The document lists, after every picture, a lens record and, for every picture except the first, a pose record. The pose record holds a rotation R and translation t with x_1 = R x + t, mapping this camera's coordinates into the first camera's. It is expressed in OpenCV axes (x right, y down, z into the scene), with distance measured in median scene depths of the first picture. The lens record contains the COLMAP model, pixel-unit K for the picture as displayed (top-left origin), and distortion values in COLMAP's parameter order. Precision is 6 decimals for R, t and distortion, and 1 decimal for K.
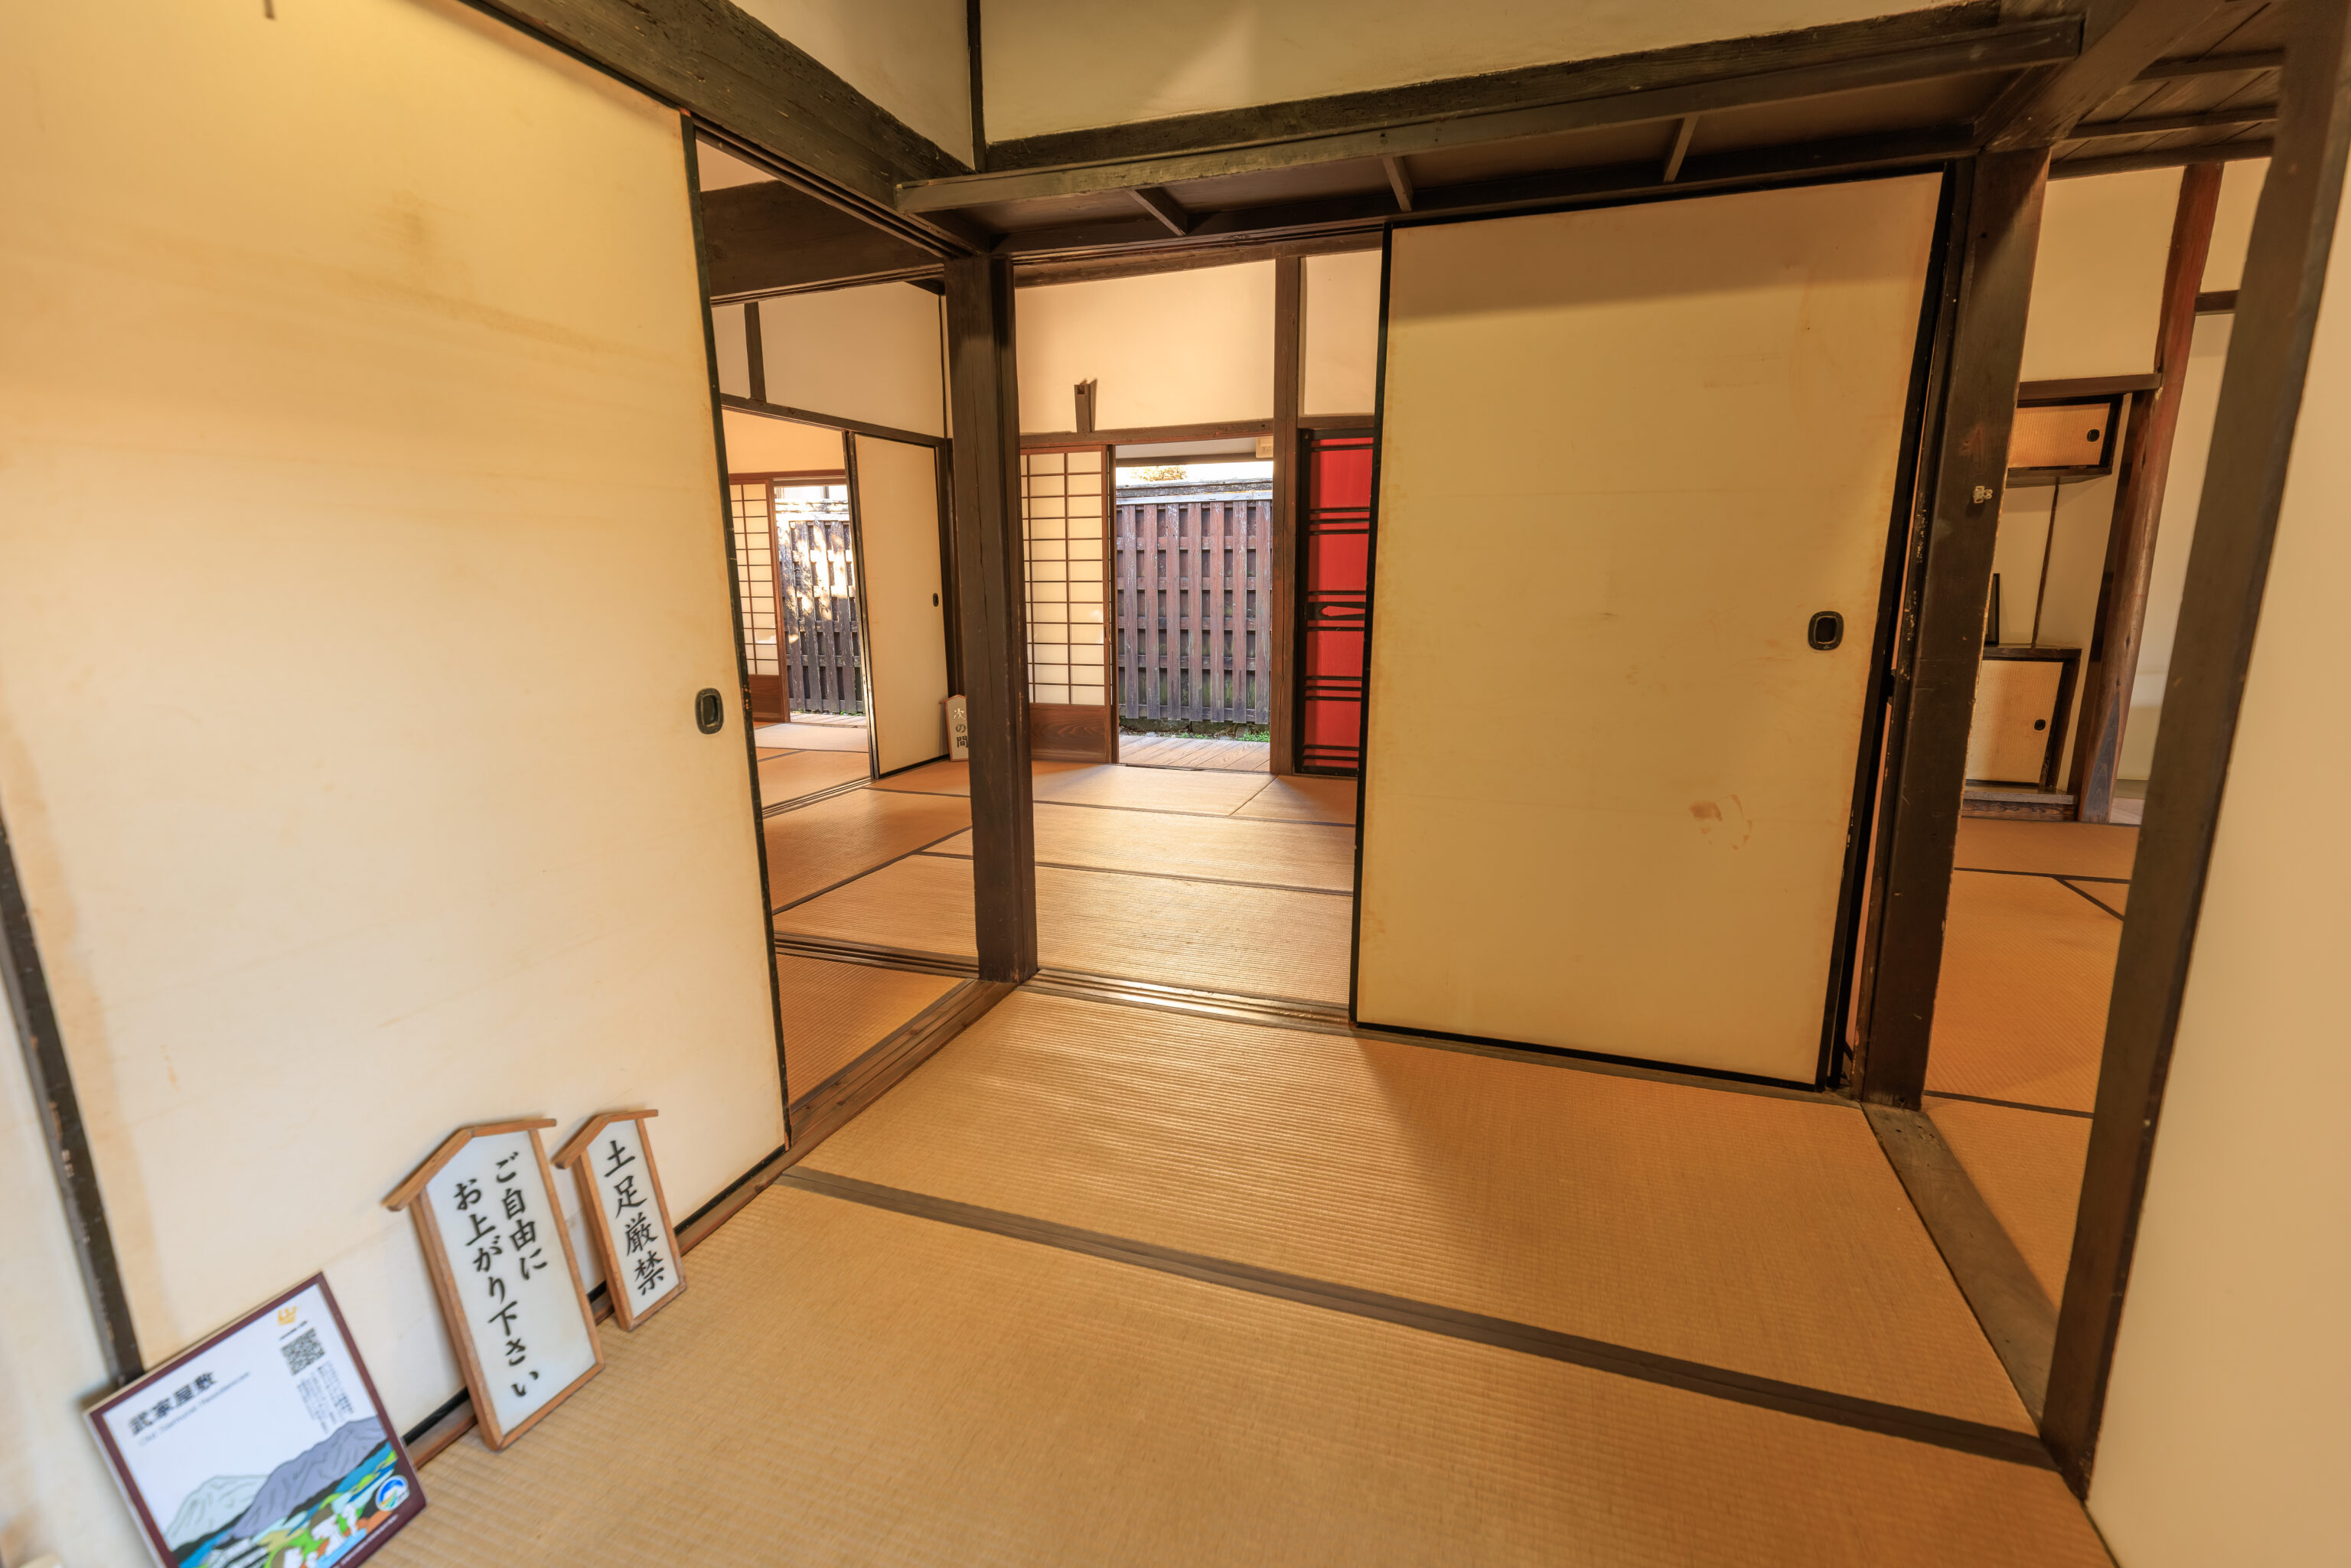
lens RADIAL K [[1040.7, 0, 1175.8], [0, 1040.7, 788.7], [0, 0, 1]] dist [-0.002208, 0.001428]
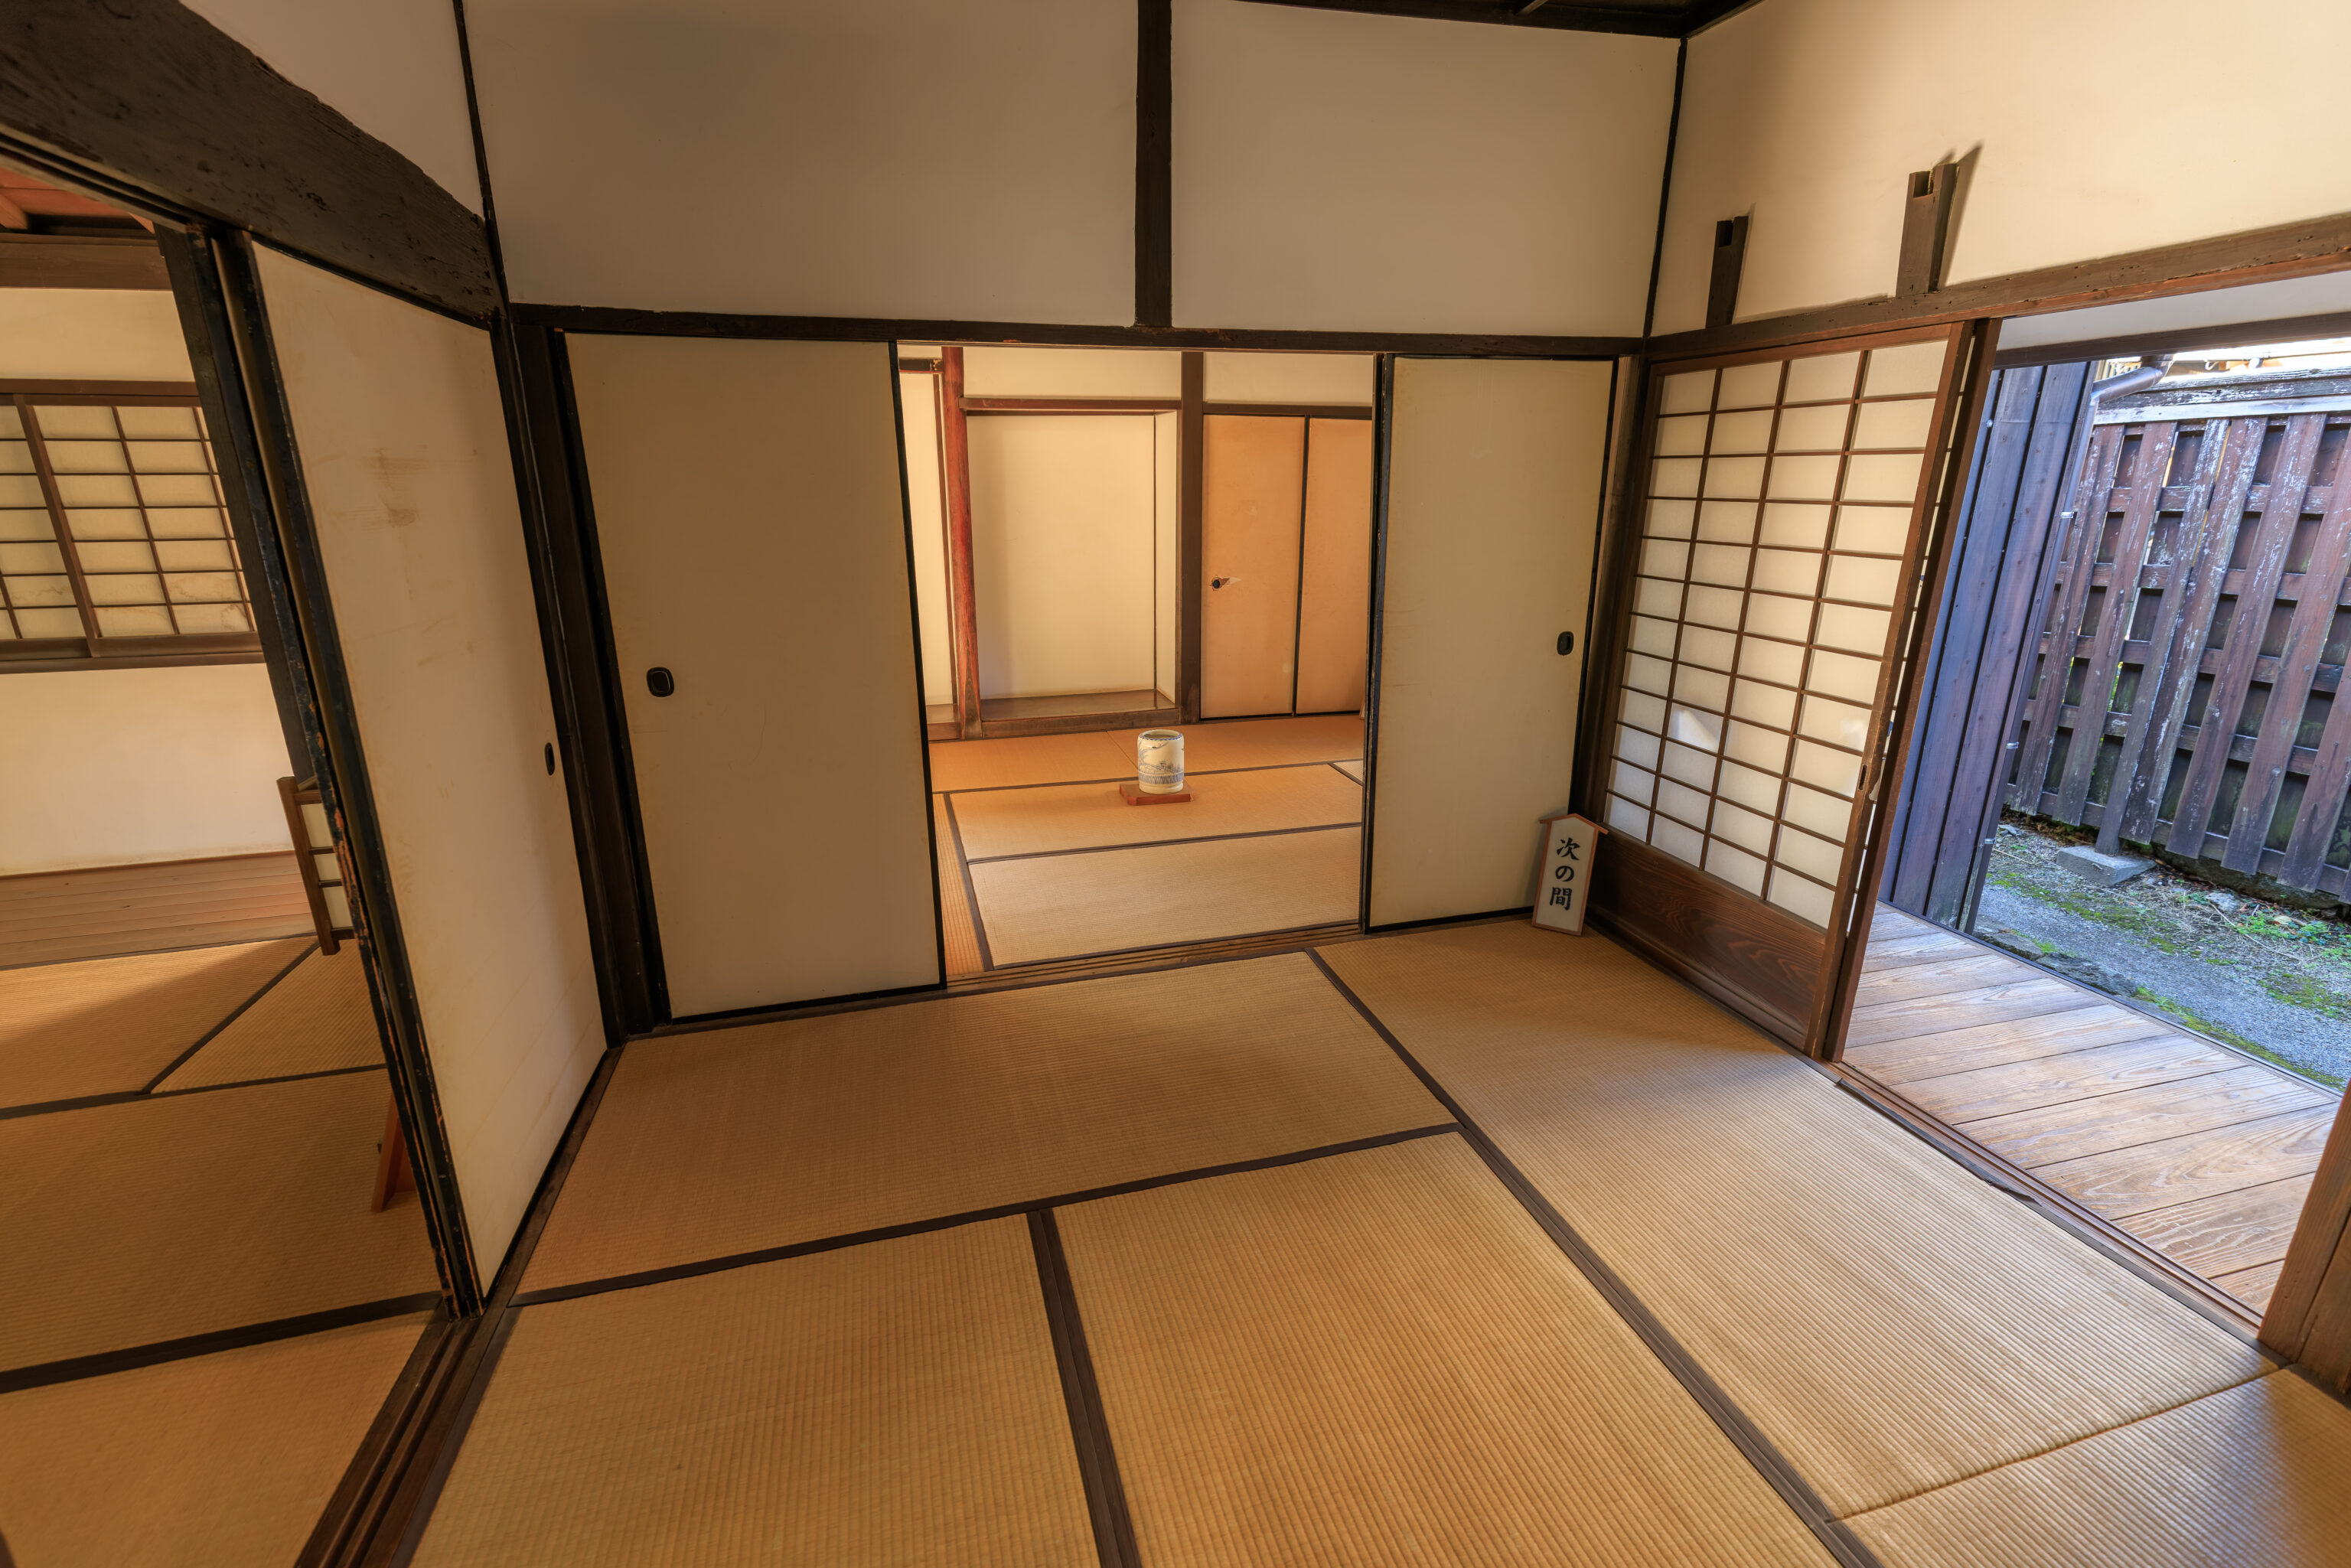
lens RADIAL K [[1040.7, 0, 1162.2], [0, 1040.7, 783.6], [0, 0, 1]] dist [-0.002208, 0.001428]
pose [[0.570023, 0.236488, -0.786859, 0.107654], [-0.165331, 0.971108, 0.172092, -0.178034], [0.804823, 0.031996, 0.592652, 0.529082]]
